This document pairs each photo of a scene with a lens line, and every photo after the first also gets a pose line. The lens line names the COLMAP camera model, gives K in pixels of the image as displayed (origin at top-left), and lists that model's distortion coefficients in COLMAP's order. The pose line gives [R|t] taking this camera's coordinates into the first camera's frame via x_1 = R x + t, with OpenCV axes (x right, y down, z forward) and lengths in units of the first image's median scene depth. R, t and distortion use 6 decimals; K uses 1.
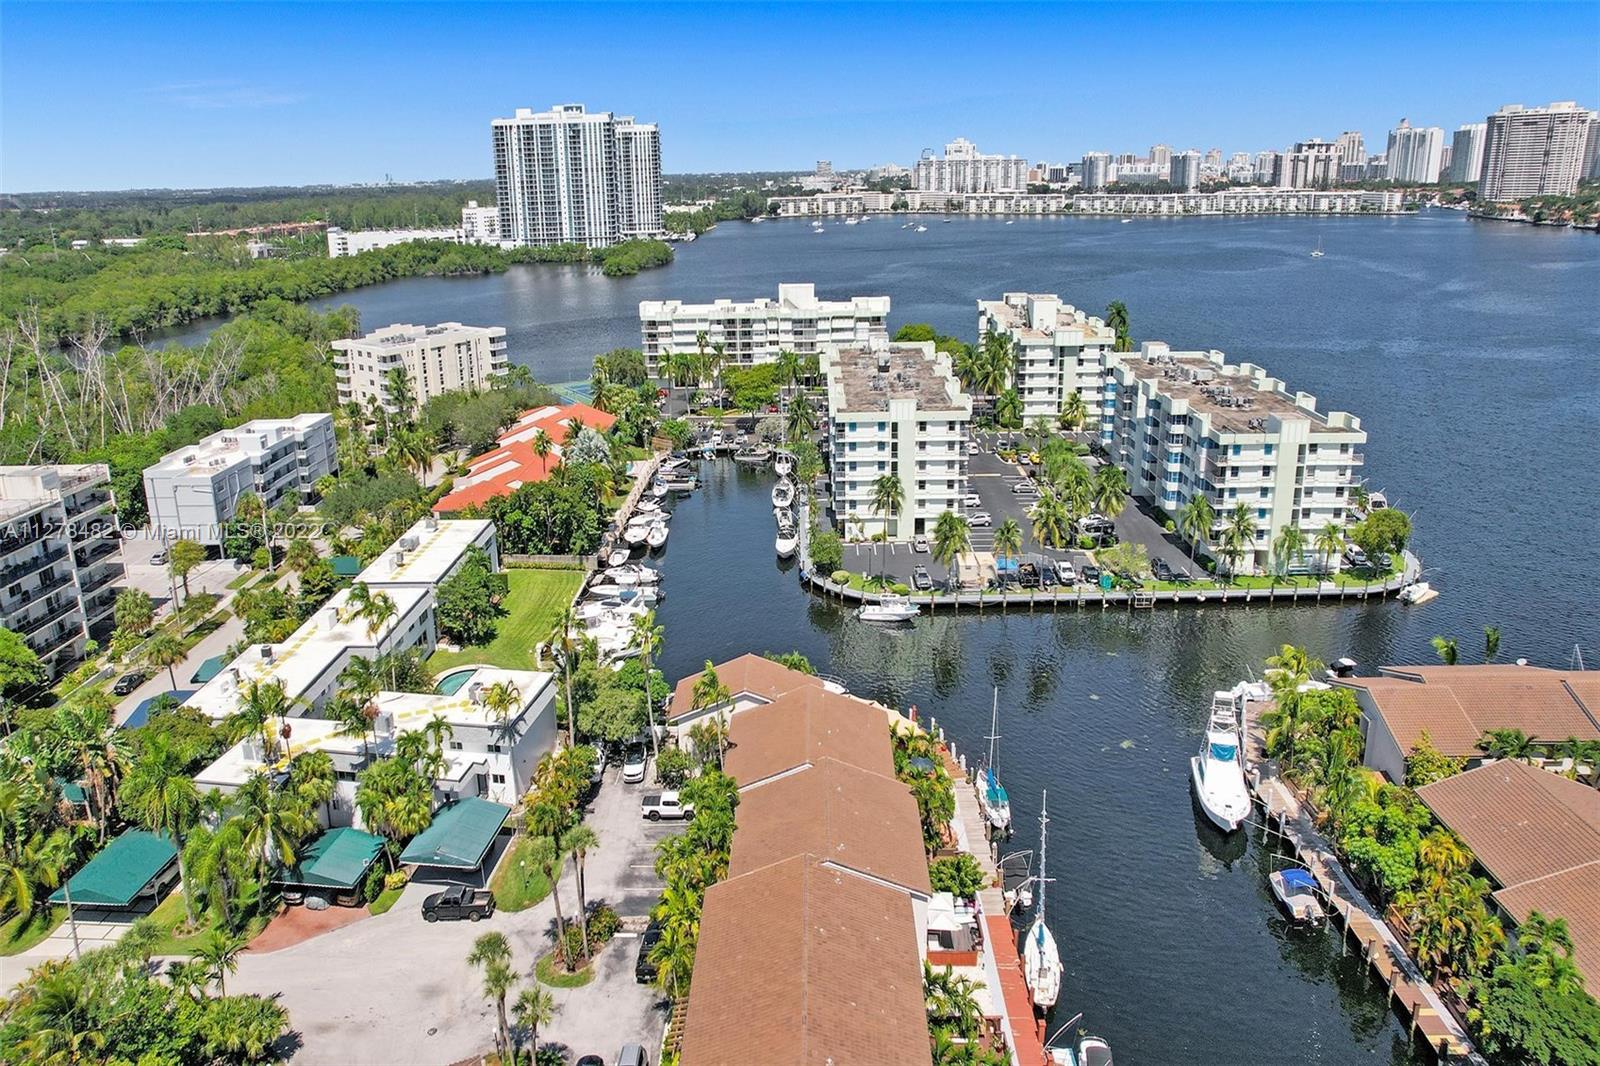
lens RADIAL K [[1043.8, 0, 799.5], [0, 1043.8, 530.4], [0, 0, 1]] dist [-0.046583, 0.028392]
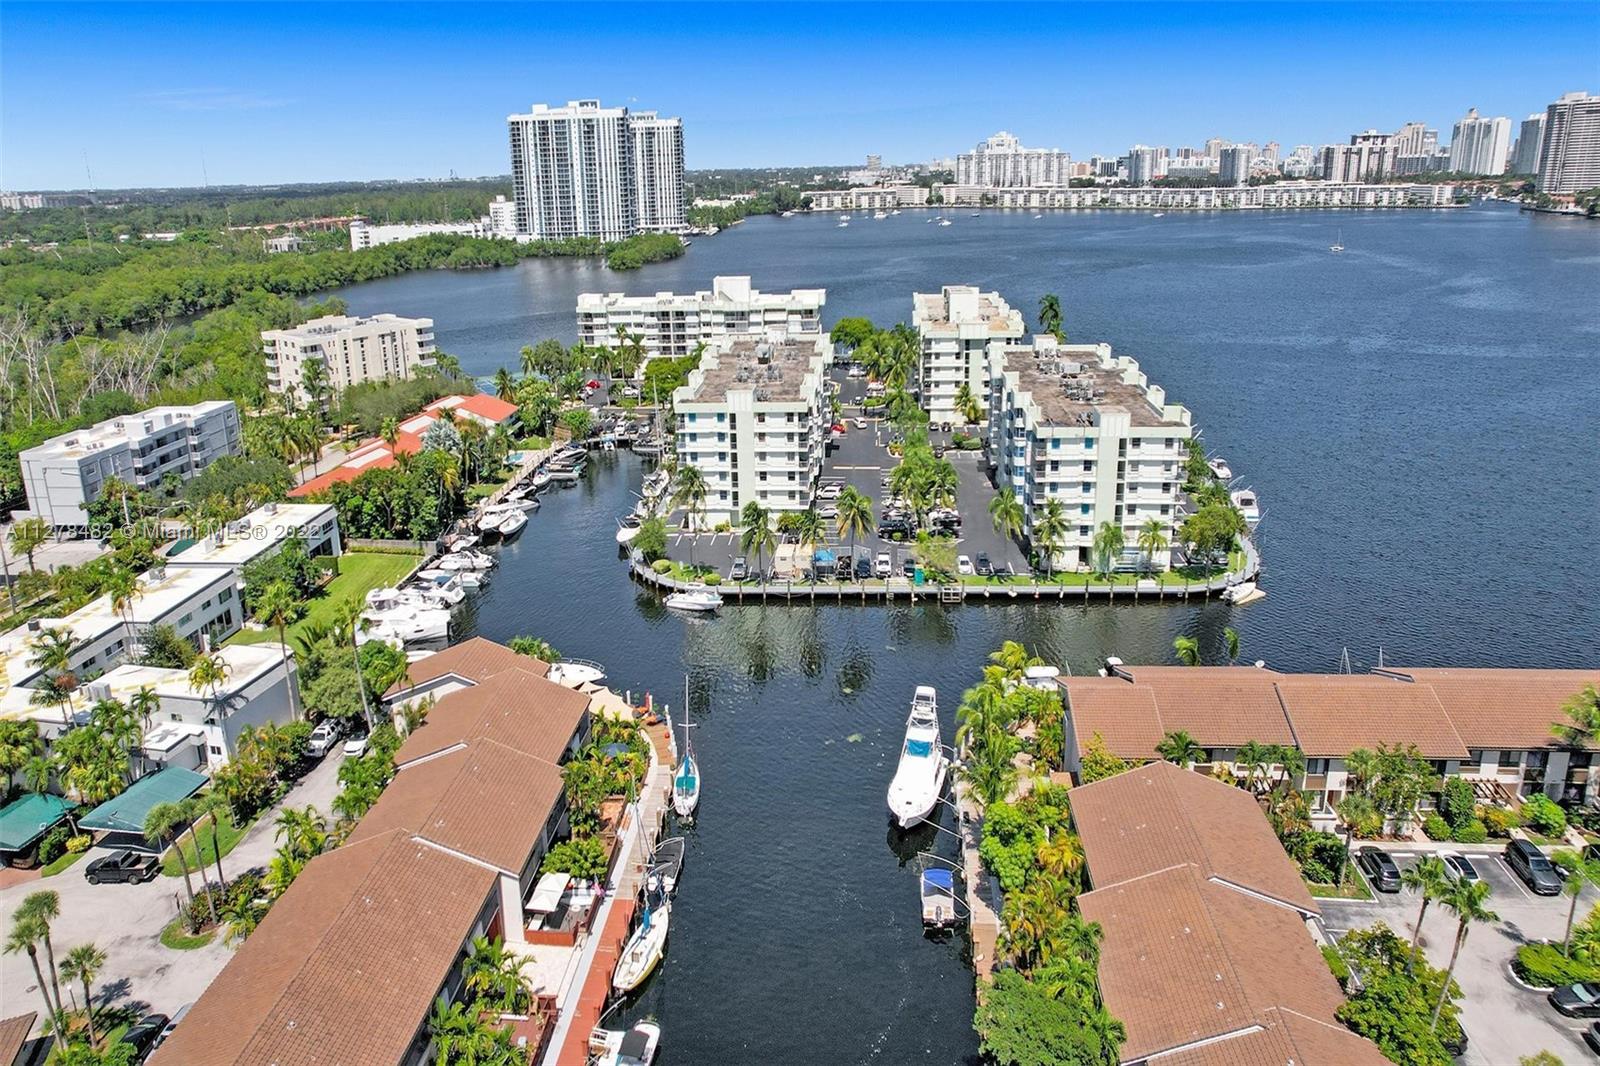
lens RADIAL K [[1043.8, 0, 816.2], [0, 1043.8, 531.9], [0, 0, 1]] dist [-0.046583, 0.028392]
pose [[0.998262, 0.016057, -0.056703, 0.166122], [-0.015745, 0.999858, 0.005960, 0.002202], [0.056791, -0.005057, 0.998373, 0.003024]]
